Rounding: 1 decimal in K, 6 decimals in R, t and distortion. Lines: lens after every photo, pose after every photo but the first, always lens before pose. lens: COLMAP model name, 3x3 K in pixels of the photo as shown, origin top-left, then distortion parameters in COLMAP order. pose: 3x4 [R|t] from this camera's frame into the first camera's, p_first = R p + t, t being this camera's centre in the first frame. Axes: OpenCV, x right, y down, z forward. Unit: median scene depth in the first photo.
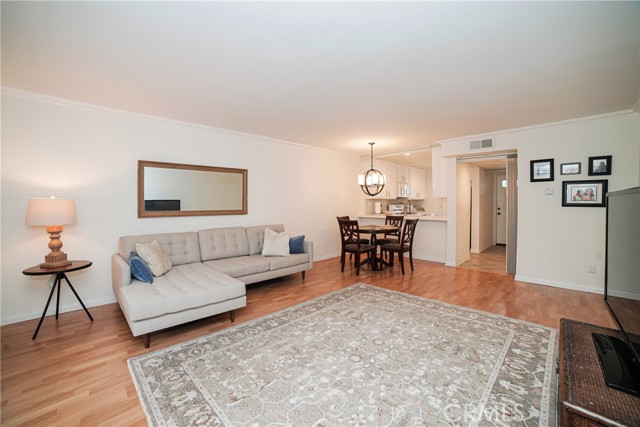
lens RADIAL K [[263.9, 0, 314.8], [0, 263.9, 202.8], [0, 0, 1]] dist [-0.104384, 0.034589]
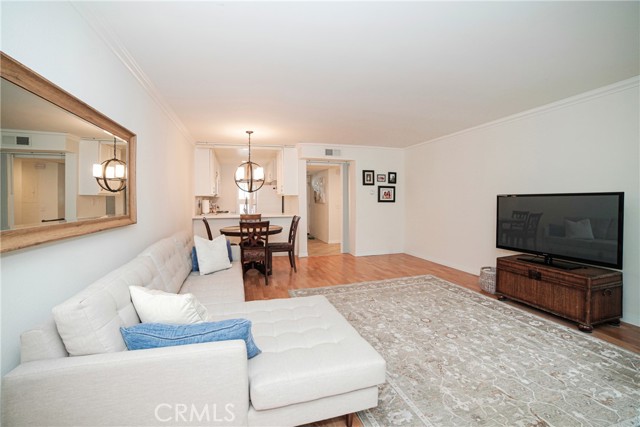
lens RADIAL K [[263.9, 0, 314.8], [0, 263.9, 202.8], [0, 0, 1]] dist [-0.104384, 0.034589]
pose [[0.477647, -0.010126, 0.878493, -0.765743], [0.004289, 0.999949, 0.009194, 0.002504], [-0.878541, -0.000623, 0.477666, 0.688823]]
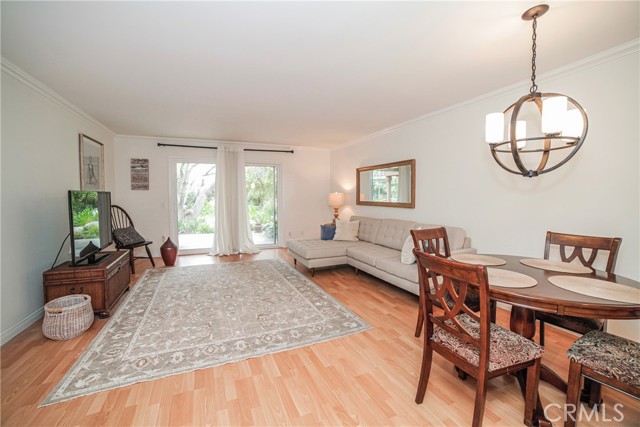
lens RADIAL K [[263.9, 0, 314.8], [0, 263.9, 202.8], [0, 0, 1]] dist [-0.104384, 0.034589]
pose [[-0.361907, 0.028848, -0.931768, 1.056243], [-0.001987, 0.999495, 0.031717, -0.006831], [0.932212, 0.013330, -0.361667, 1.494904]]
